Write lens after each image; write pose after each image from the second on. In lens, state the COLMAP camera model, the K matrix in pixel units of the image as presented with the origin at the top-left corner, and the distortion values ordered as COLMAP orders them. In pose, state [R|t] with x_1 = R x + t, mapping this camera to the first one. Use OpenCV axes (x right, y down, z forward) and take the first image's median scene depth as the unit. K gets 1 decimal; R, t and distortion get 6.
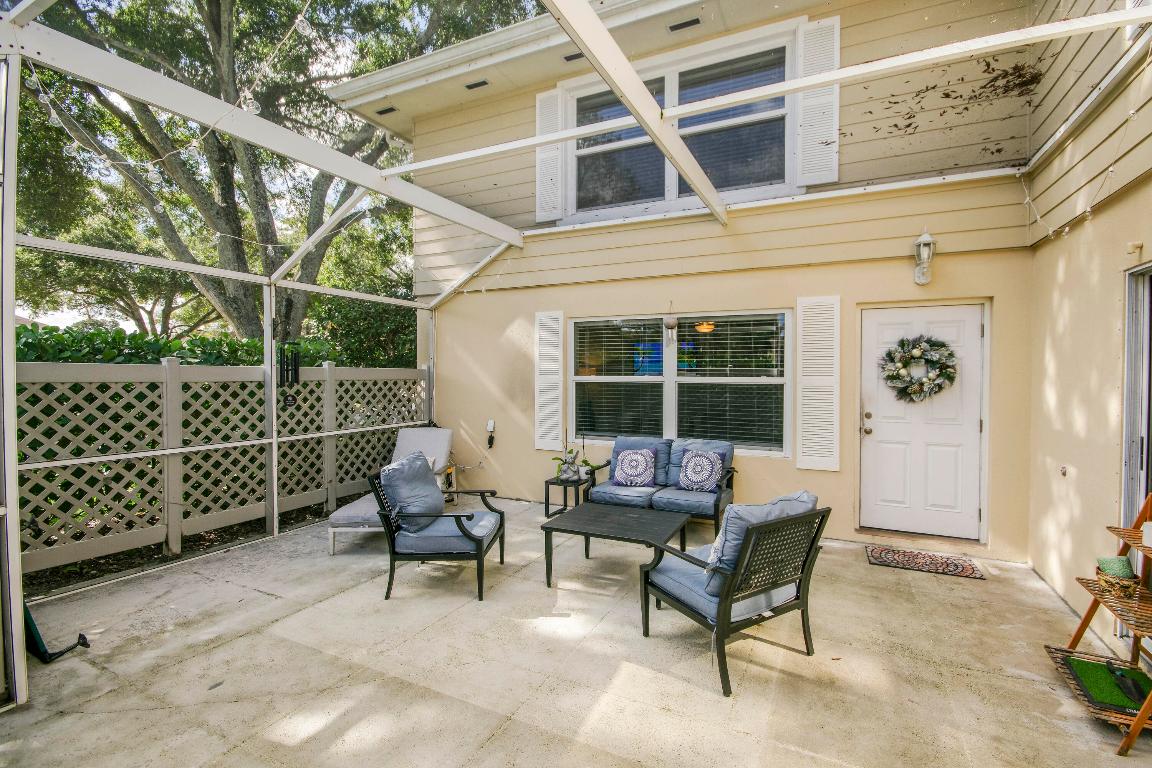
lens RADIAL K [[508.4, 0, 601.8], [0, 508.4, 379.1], [0, 0, 1]] dist [-0.003485, -0.000517]
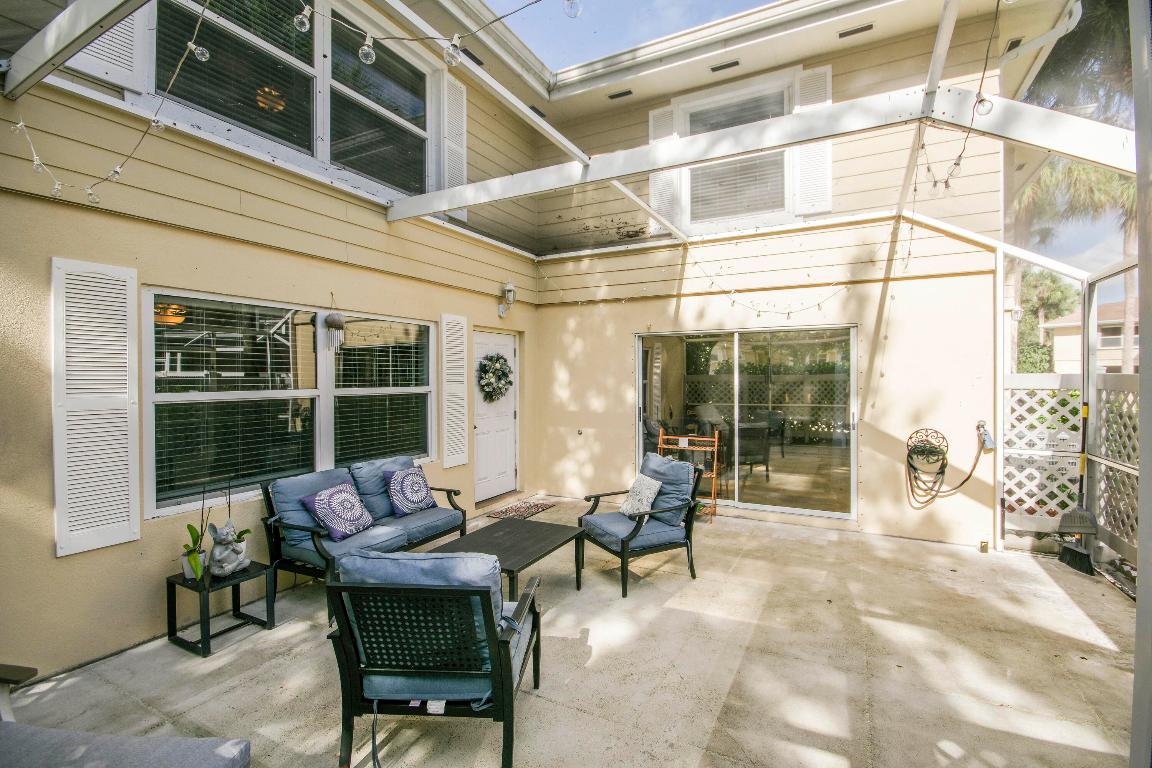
lens RADIAL K [[508.4, 0, 601.8], [0, 508.4, 379.1], [0, 0, 1]] dist [-0.003485, -0.000517]
pose [[0.034677, -0.005159, 0.999385, -0.734032], [0.026243, 0.999647, 0.004249, -0.014653], [-0.999054, 0.026079, 0.034801, 0.649456]]
